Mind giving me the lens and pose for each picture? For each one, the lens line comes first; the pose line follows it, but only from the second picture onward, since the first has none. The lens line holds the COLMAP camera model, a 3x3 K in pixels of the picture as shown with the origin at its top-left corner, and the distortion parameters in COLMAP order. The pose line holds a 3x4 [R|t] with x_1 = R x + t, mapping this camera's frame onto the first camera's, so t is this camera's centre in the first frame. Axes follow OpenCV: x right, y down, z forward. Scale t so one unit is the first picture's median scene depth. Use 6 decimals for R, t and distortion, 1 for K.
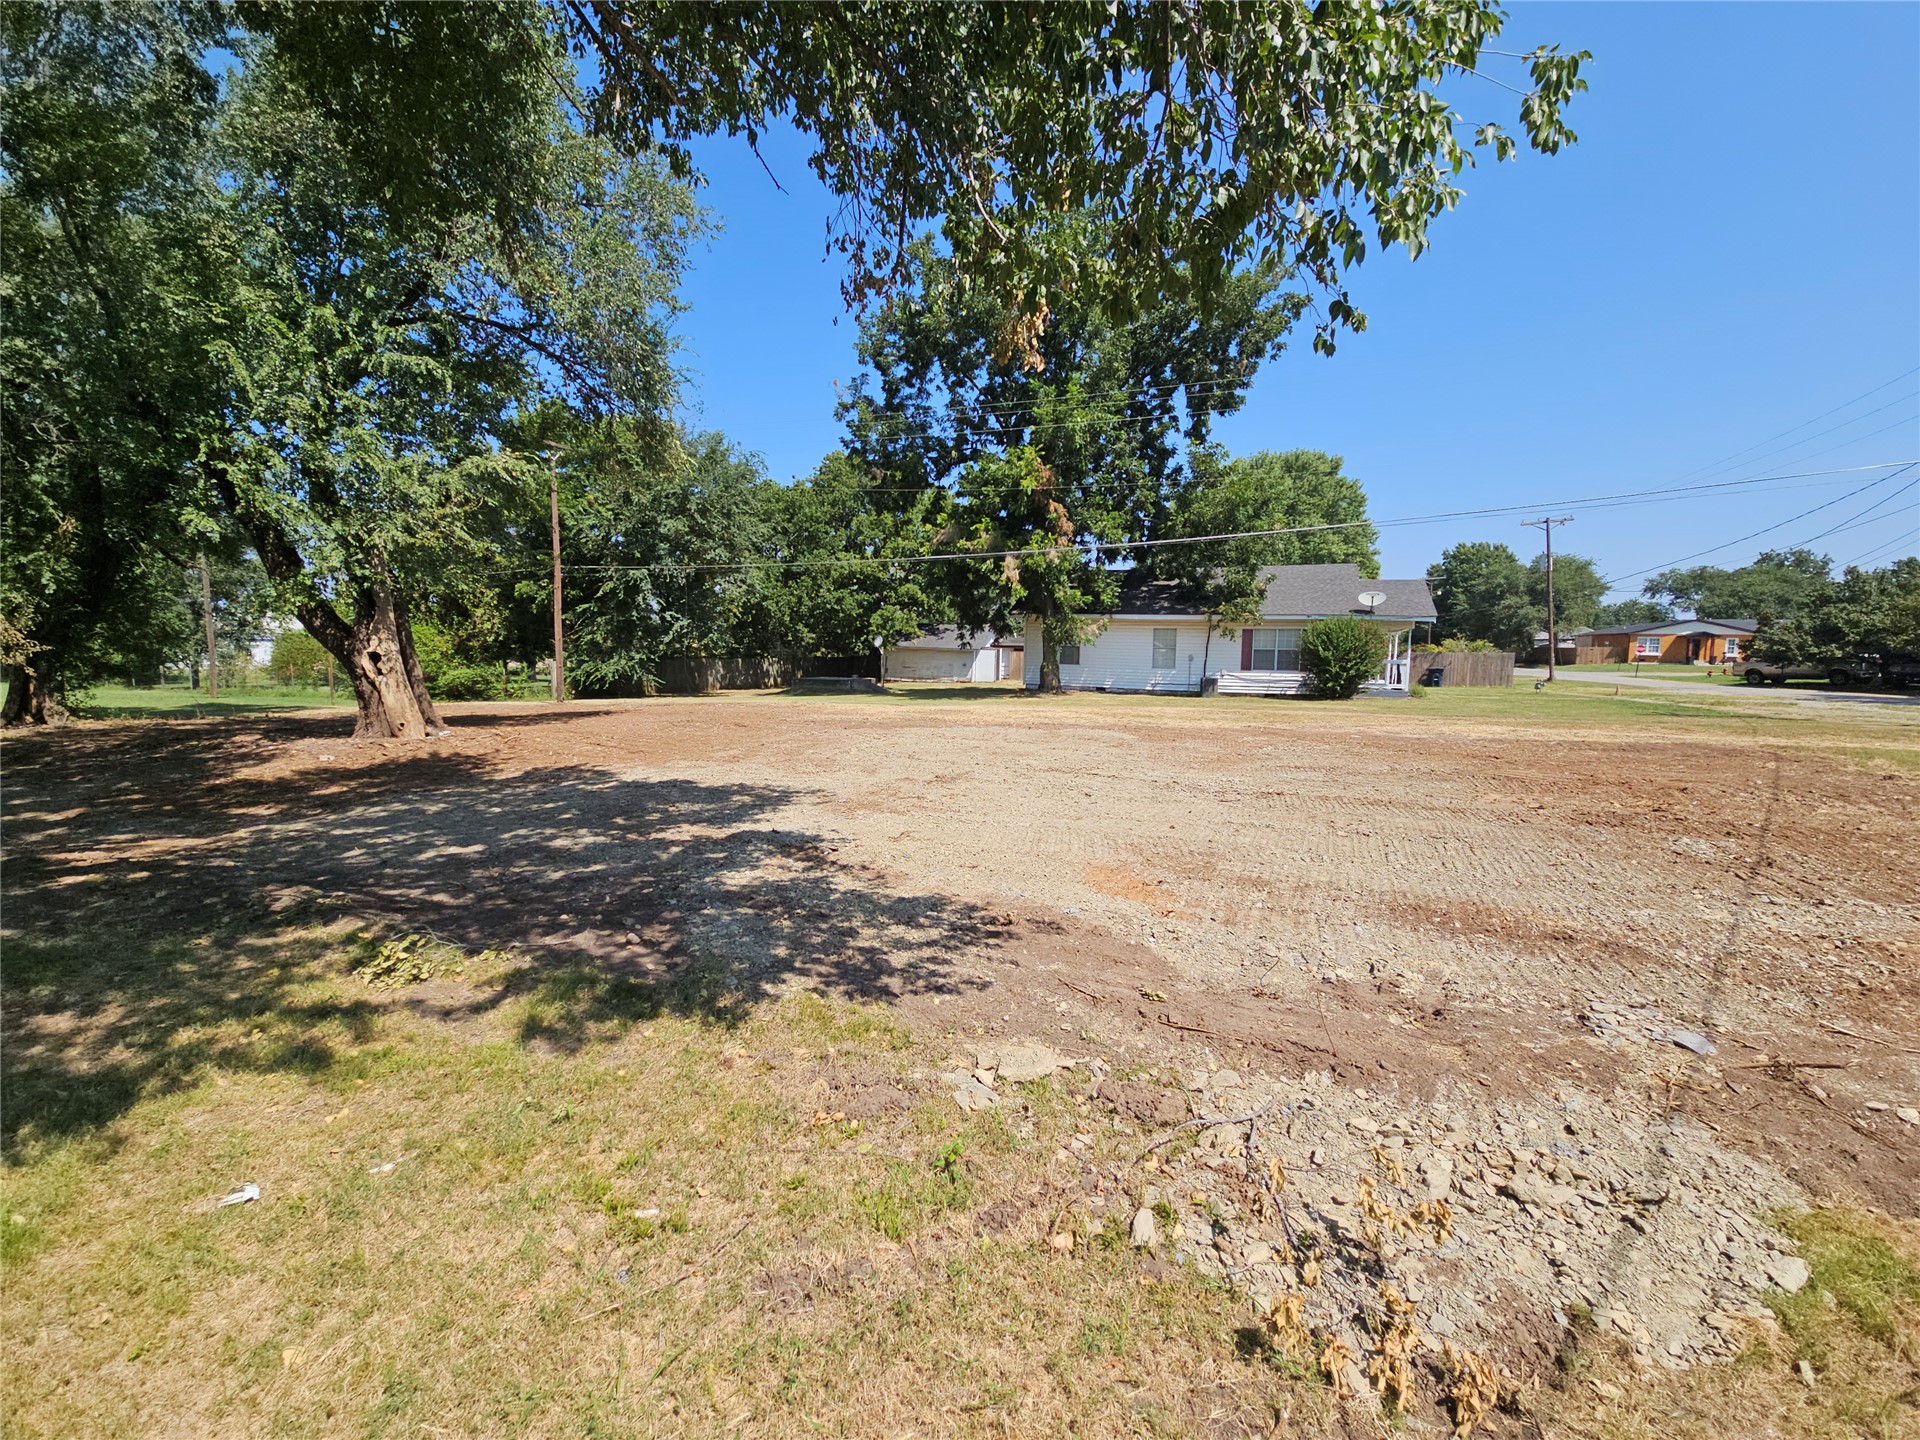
lens RADIAL K [[779.4, 0, 953.5], [0, 779.4, 717.7], [0, 0, 1]] dist [0.012590, -0.009397]
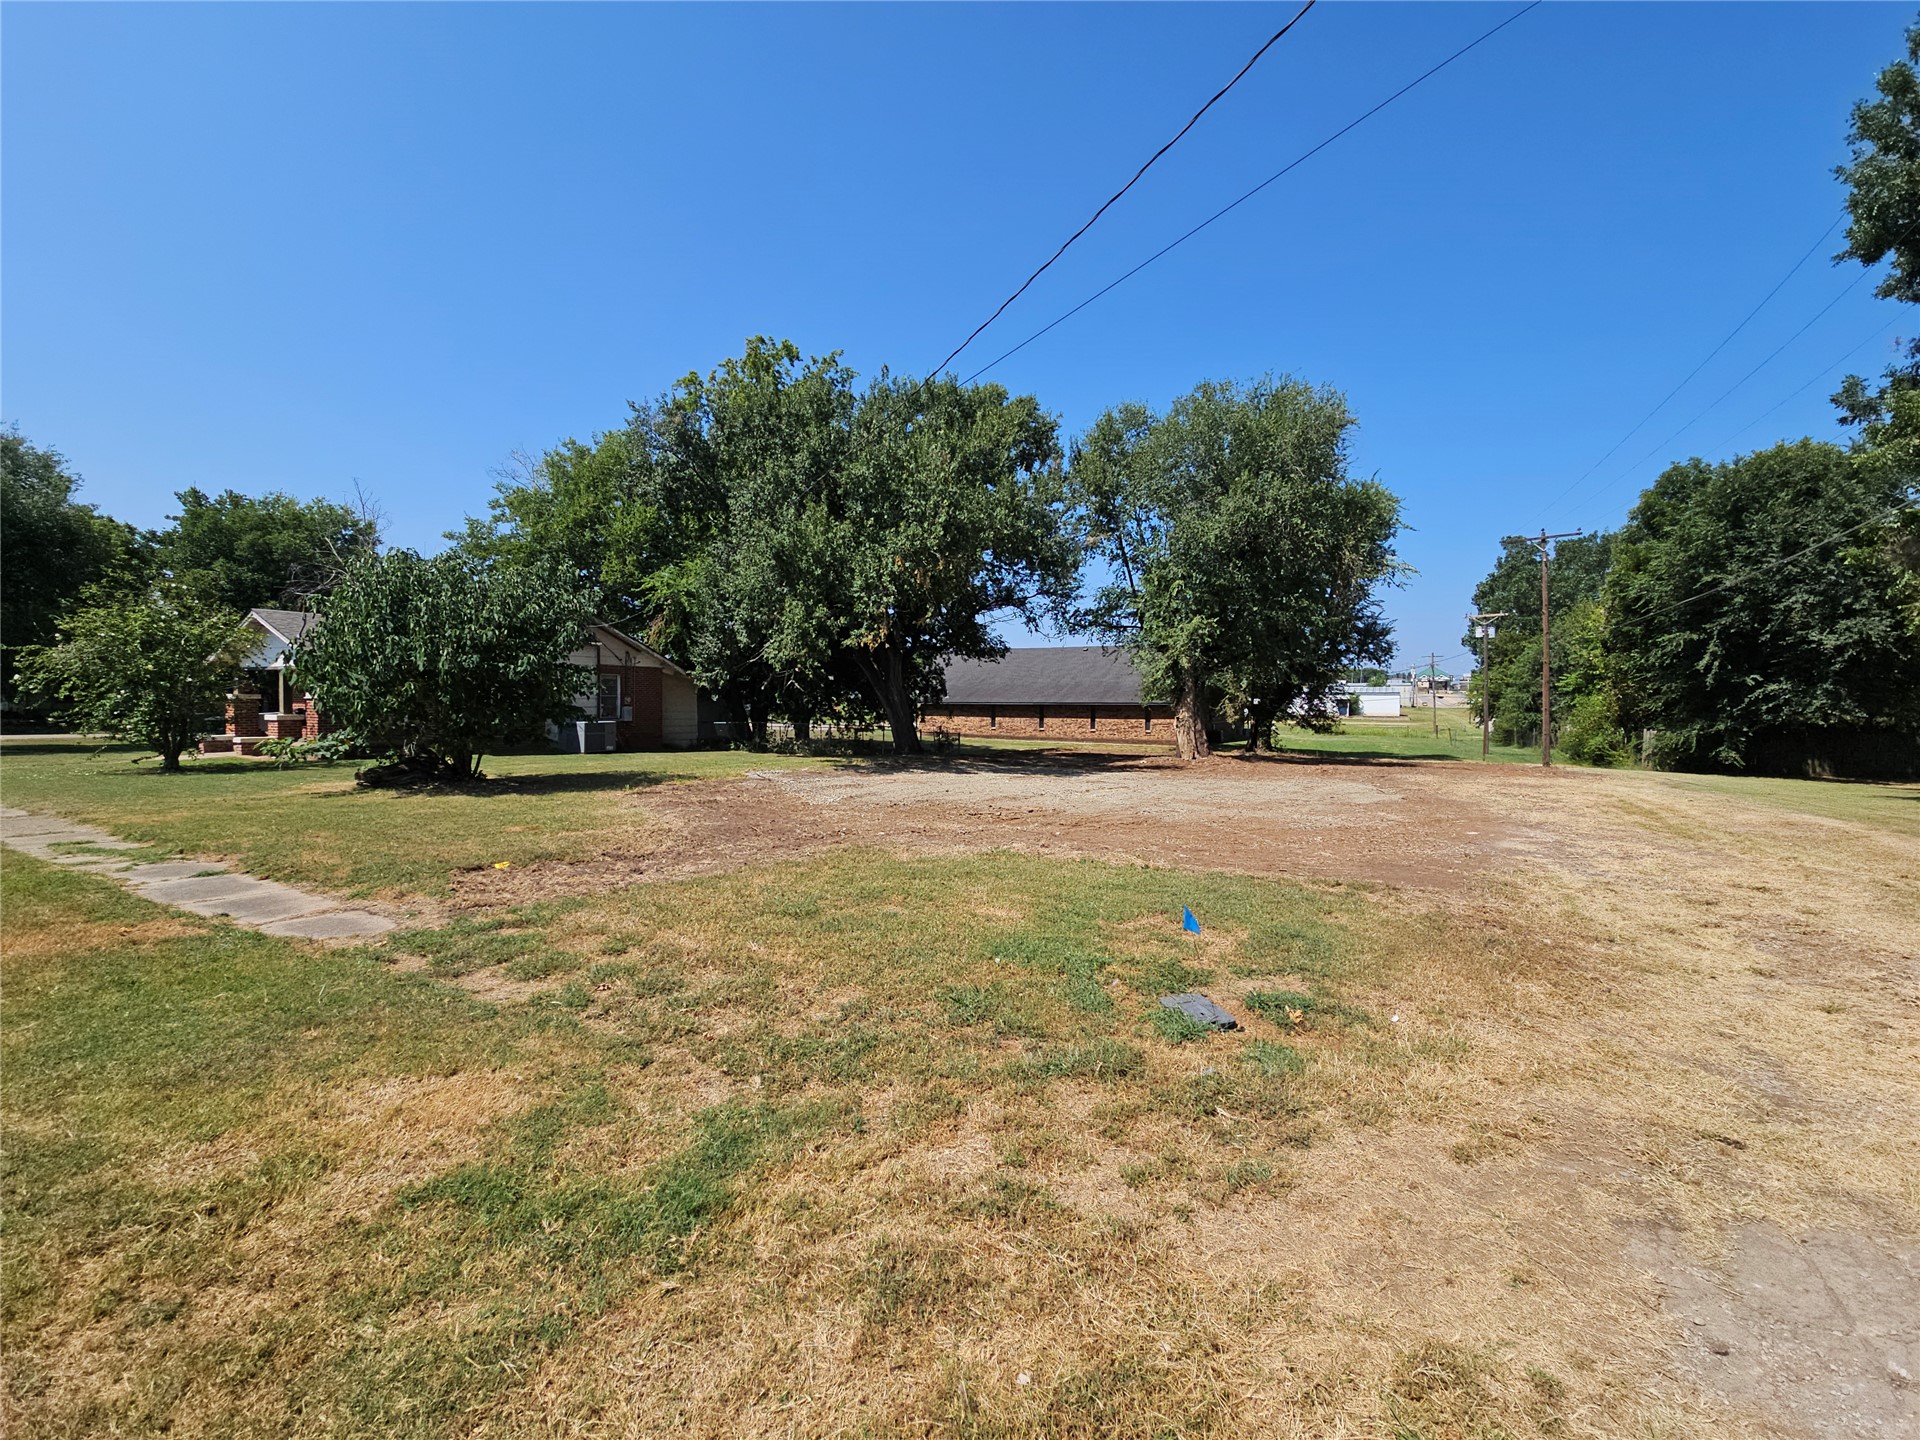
lens RADIAL K [[779.4, 0, 956.3], [0, 779.4, 717.7], [0, 0, 1]] dist [0.012590, -0.009397]
pose [[-0.119945, 0.002038, -0.992778, 0.654615], [-0.092767, 0.995600, 0.013252, -0.024439], [0.988437, 0.093687, -0.119228, 0.292506]]
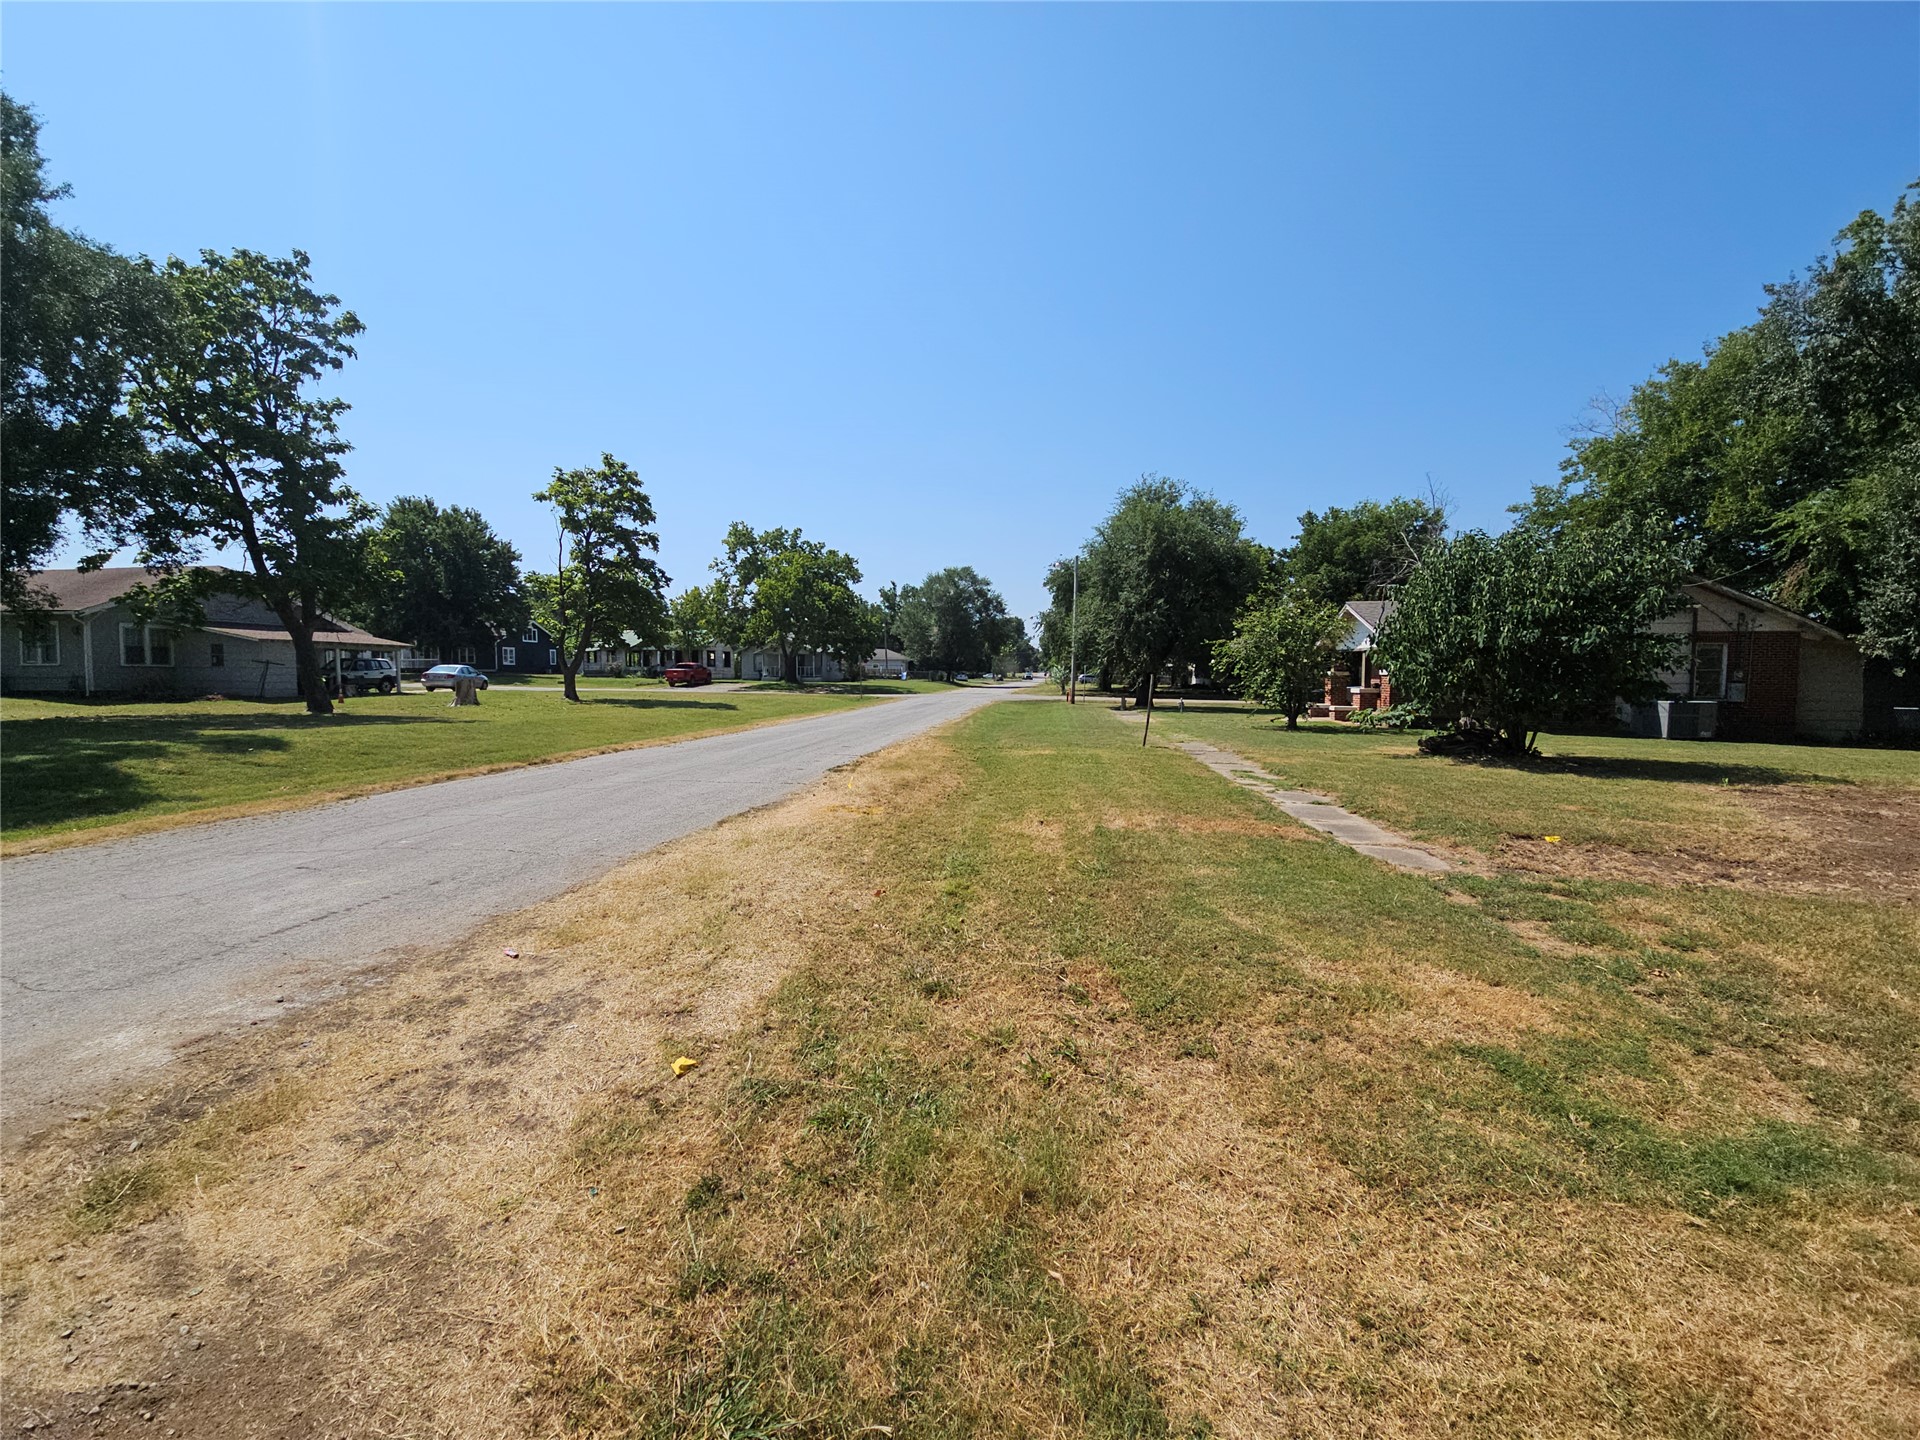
lens RADIAL K [[779.4, 0, 956.5], [0, 779.4, 717.7], [0, 0, 1]] dist [0.012590, -0.009397]
pose [[-0.965239, -0.004761, -0.261327, 0.673317], [-0.040859, 0.990290, 0.132875, -0.024534], [0.258157, 0.138933, -0.956061, 0.307870]]
